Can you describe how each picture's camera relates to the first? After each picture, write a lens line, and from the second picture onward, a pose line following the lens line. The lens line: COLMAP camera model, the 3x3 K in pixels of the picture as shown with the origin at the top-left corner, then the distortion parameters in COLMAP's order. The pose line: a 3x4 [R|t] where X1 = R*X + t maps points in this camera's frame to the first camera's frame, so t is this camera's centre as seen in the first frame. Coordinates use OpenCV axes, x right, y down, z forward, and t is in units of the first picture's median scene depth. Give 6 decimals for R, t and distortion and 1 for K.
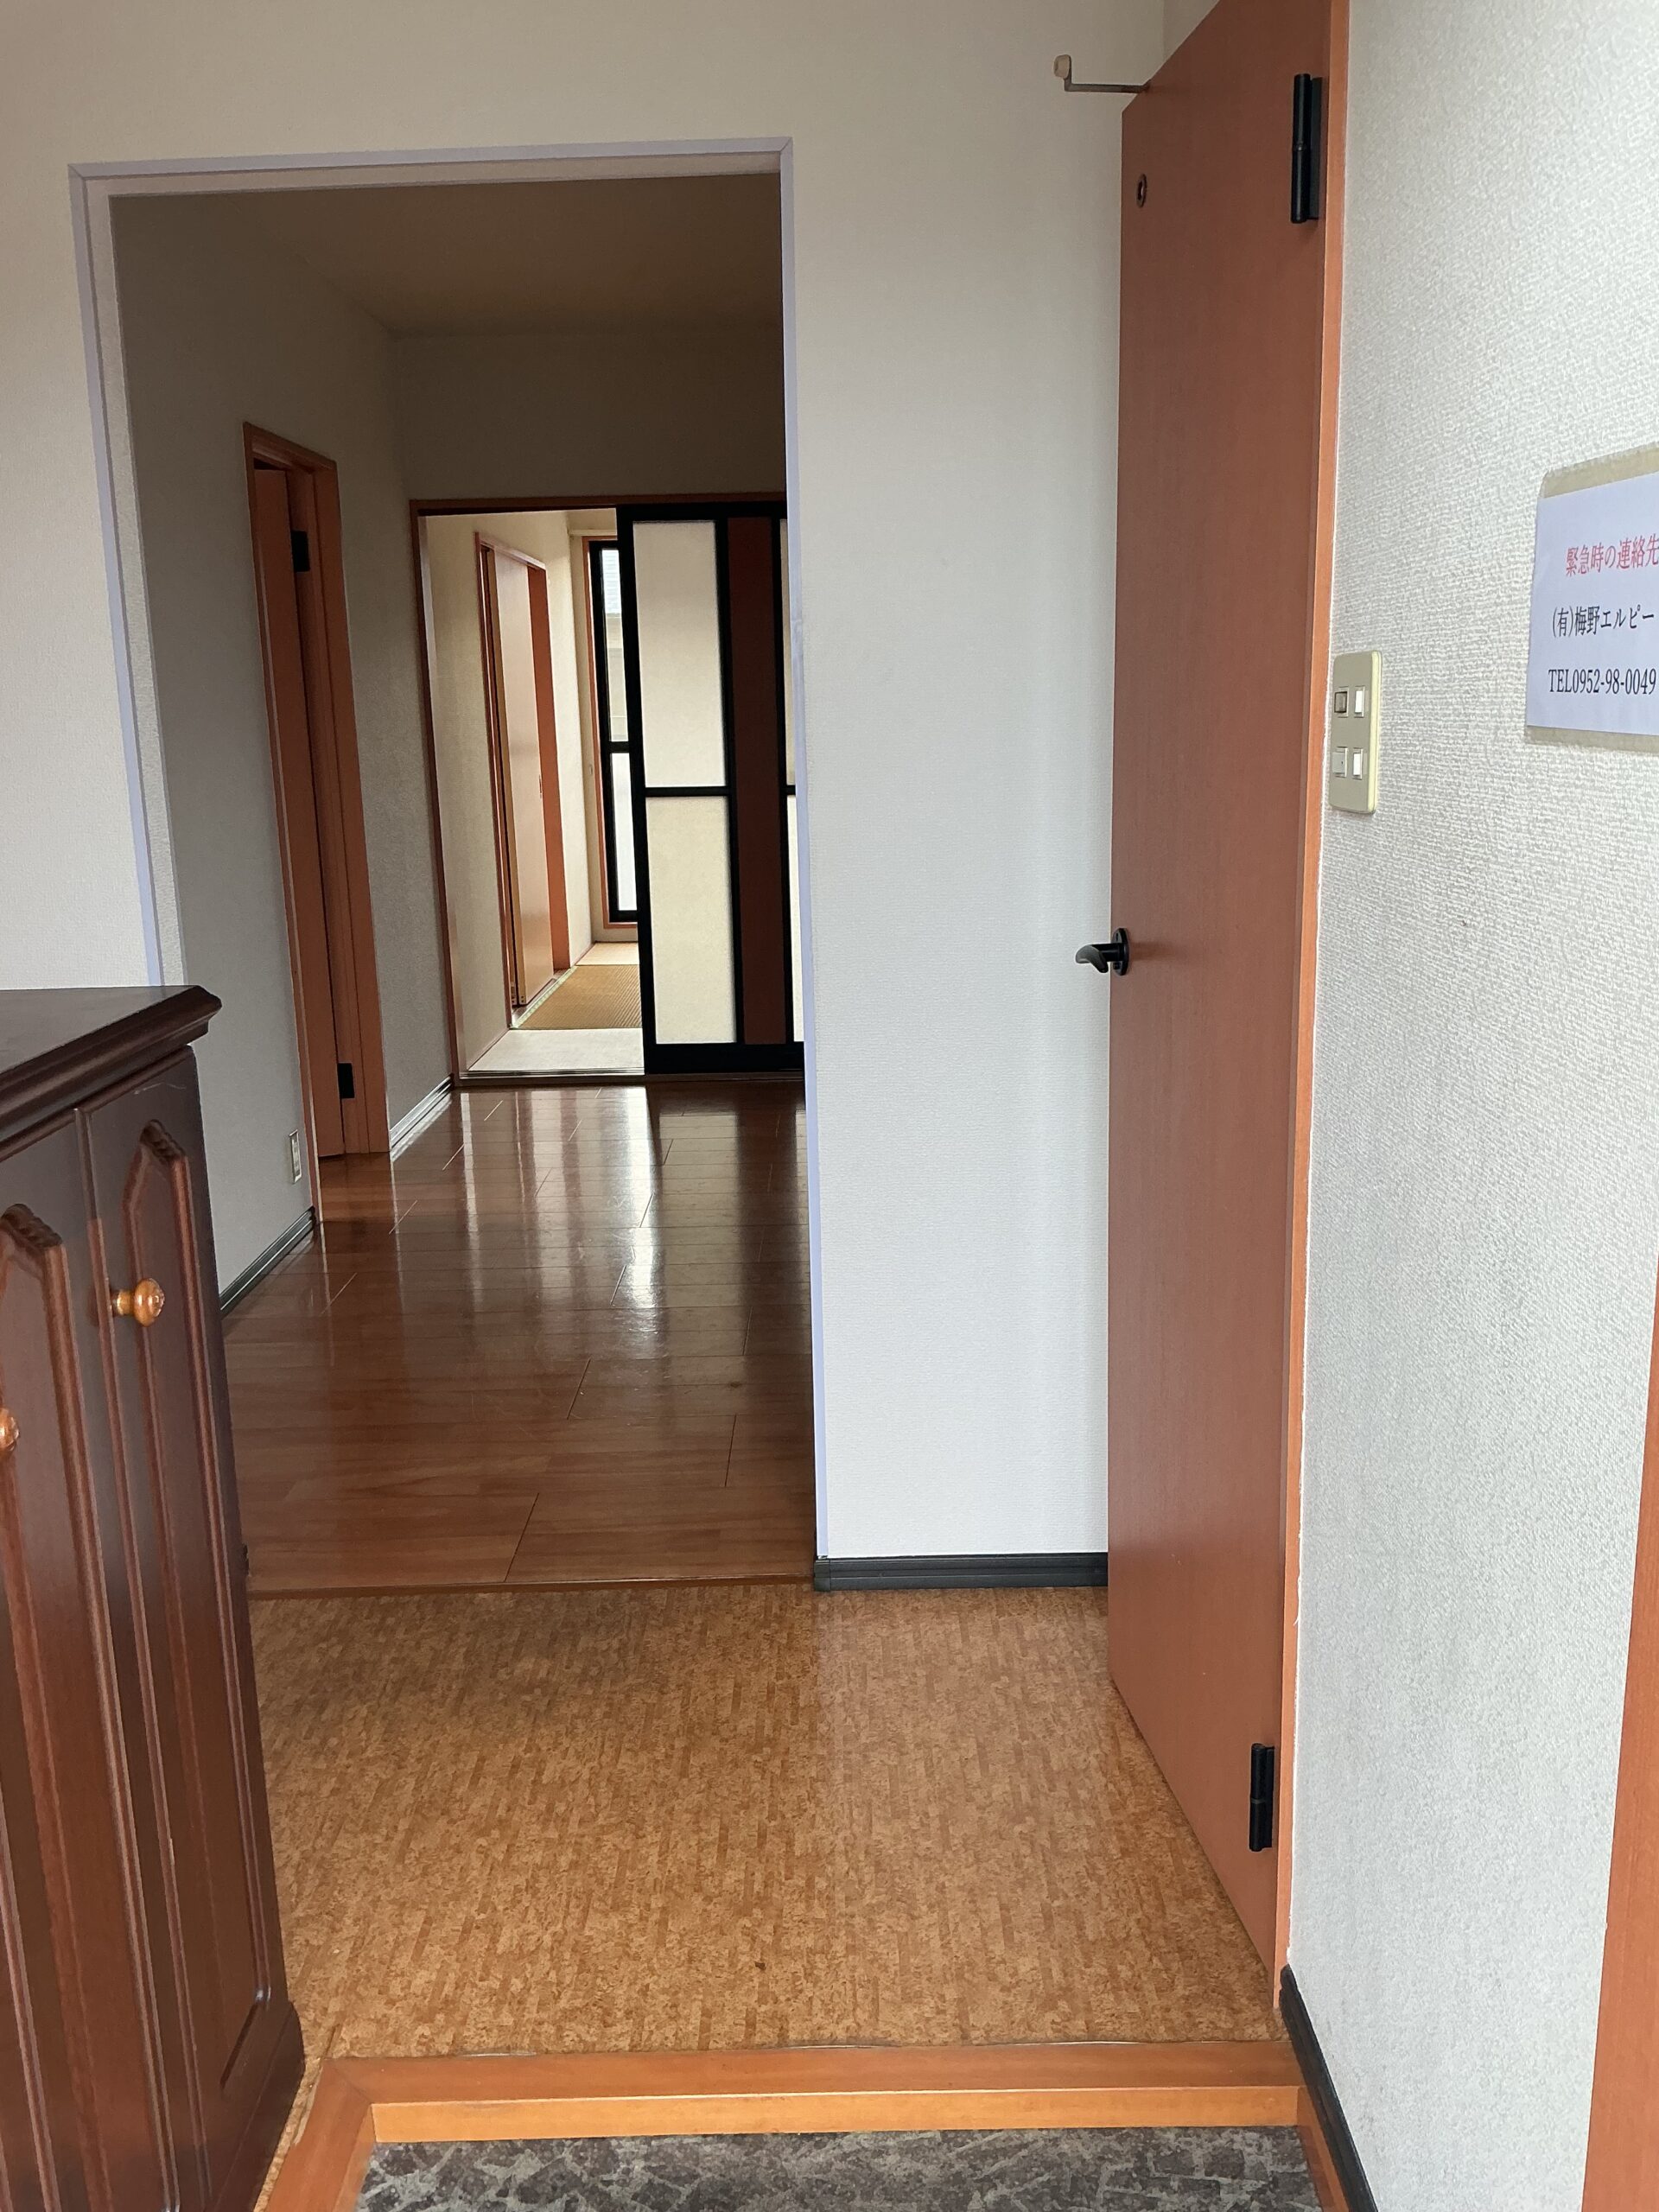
lens RADIAL K [[1857.2, 0, 833.2], [0, 1857.2, 1106.3], [0, 0, 1]] dist [0.034883, -0.023714]
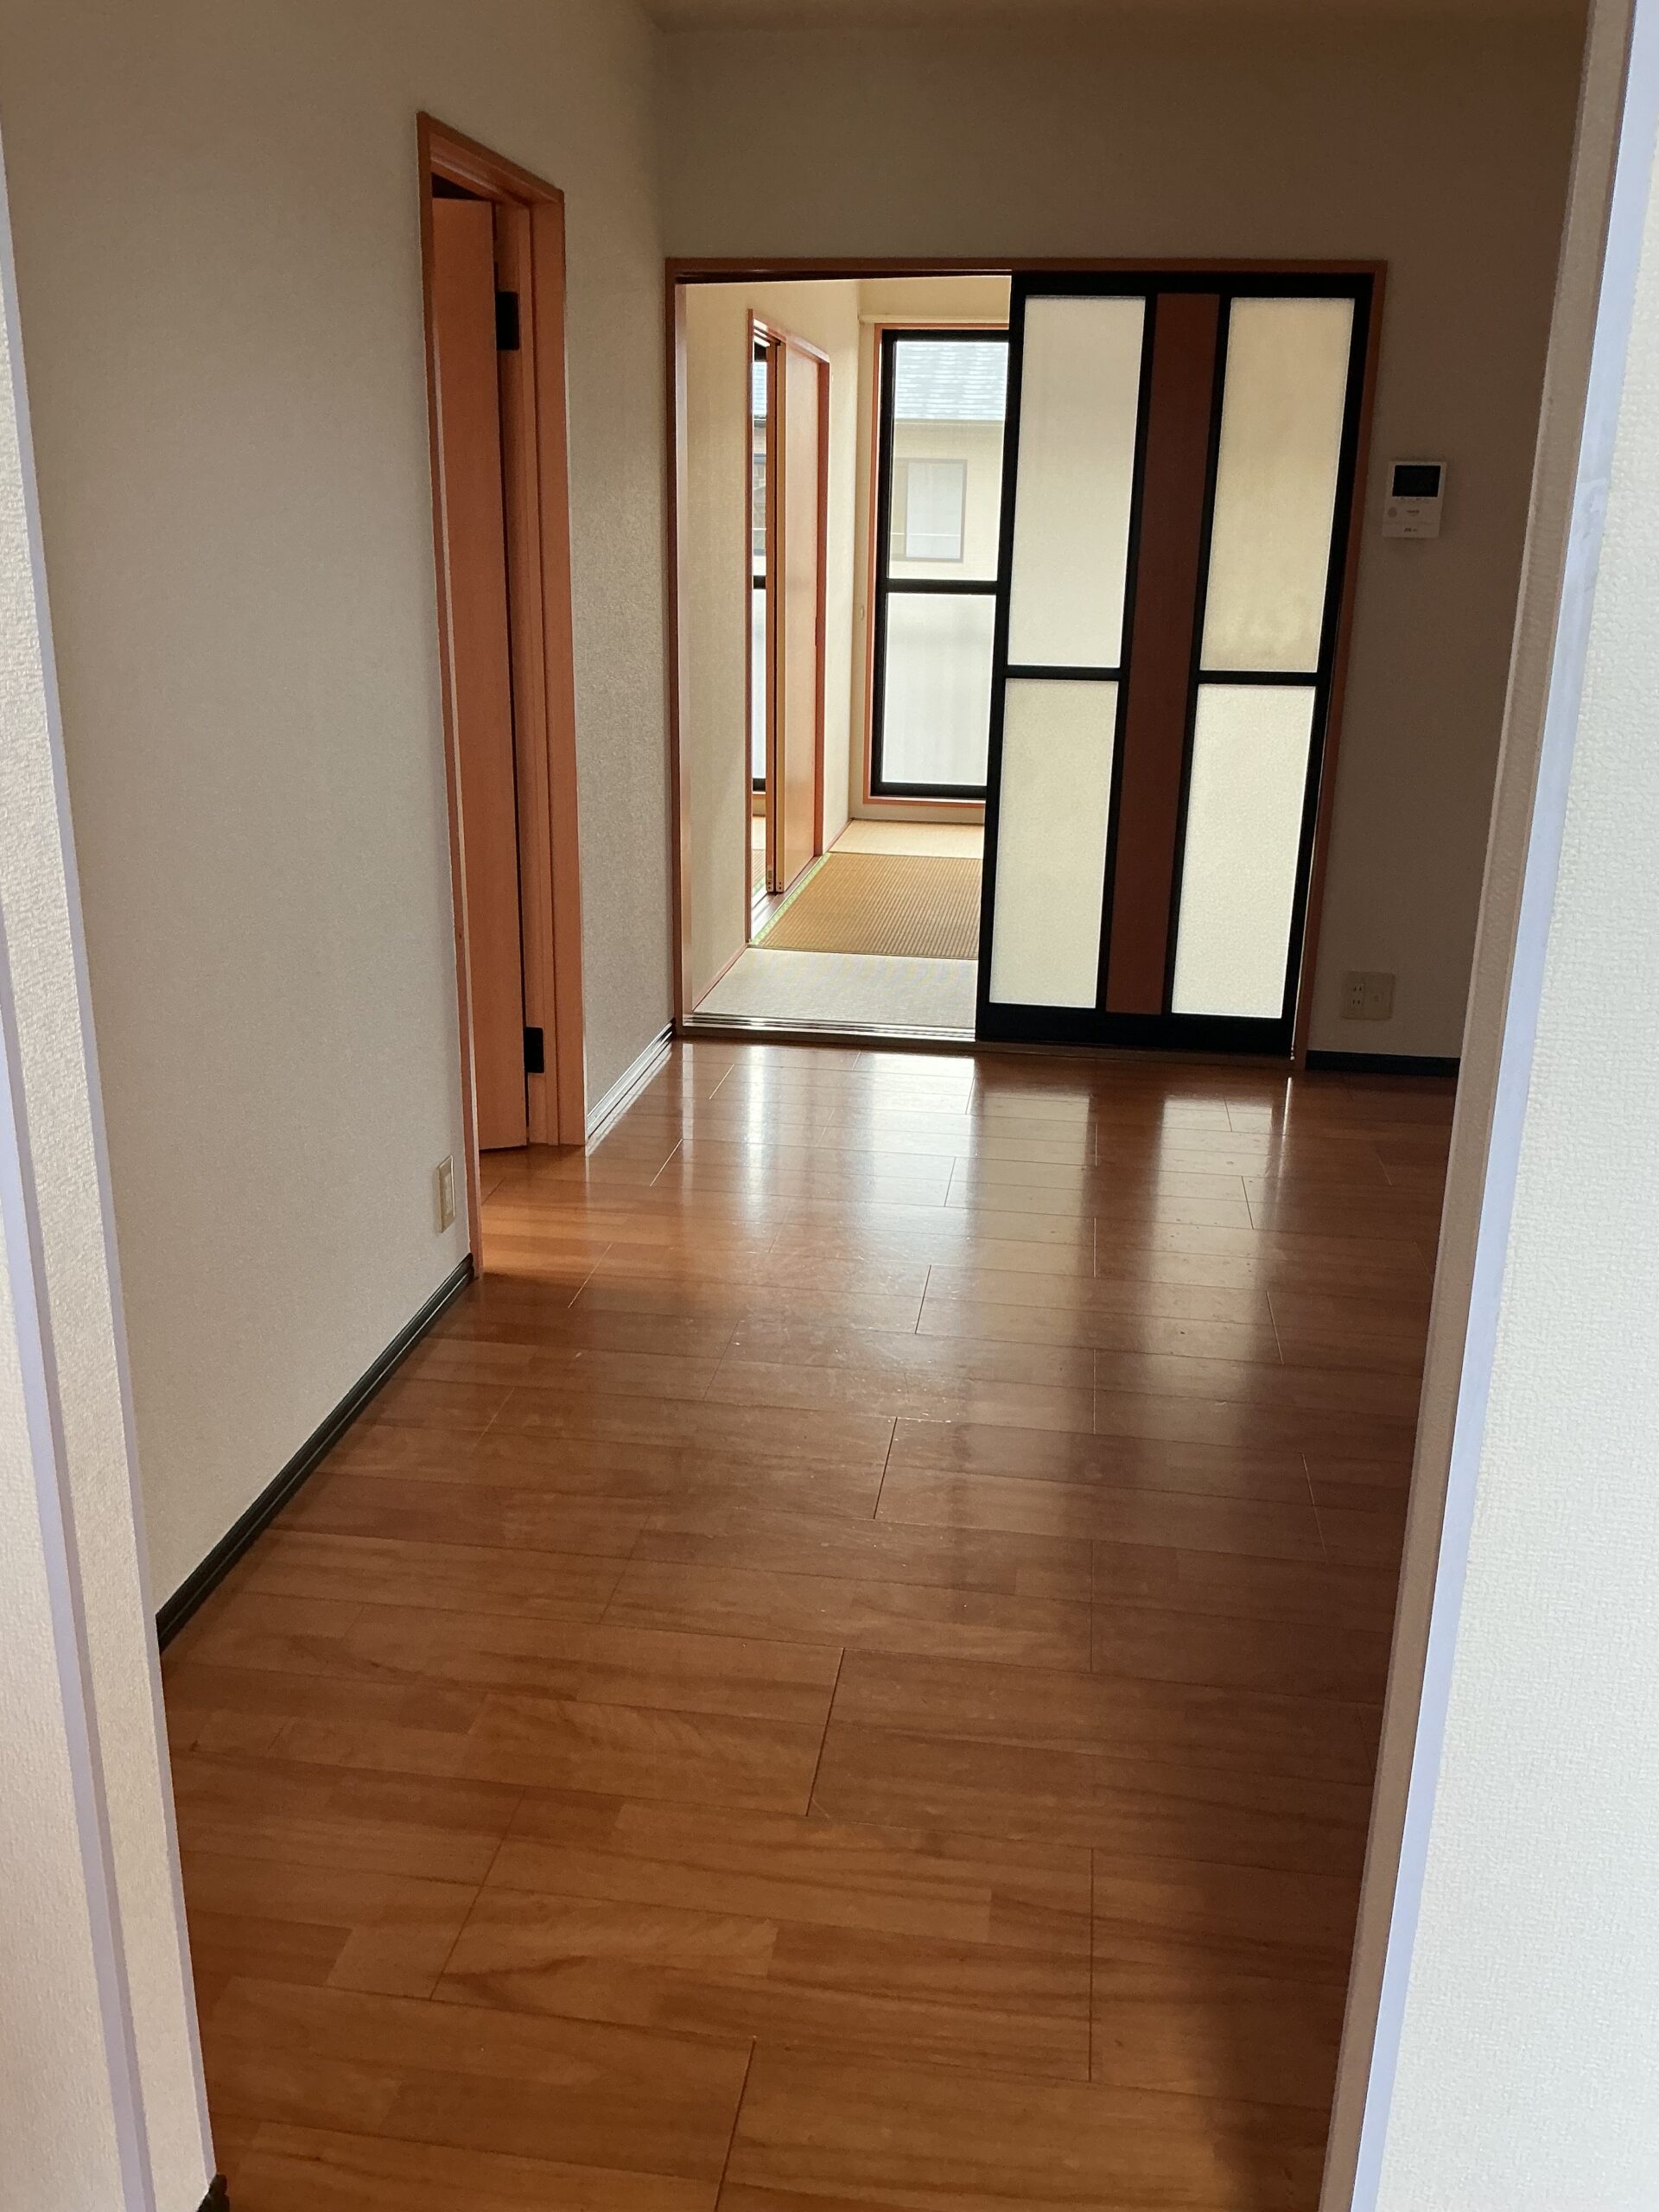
lens RADIAL K [[1857.2, 0, 825.9], [0, 1857.2, 1107.5], [0, 0, 1]] dist [0.034883, -0.023714]
pose [[0.989786, 0.079722, -0.118187, -0.051964], [-0.068308, 0.992872, 0.097670, -0.071054], [0.125131, -0.088599, 0.988176, 0.261042]]
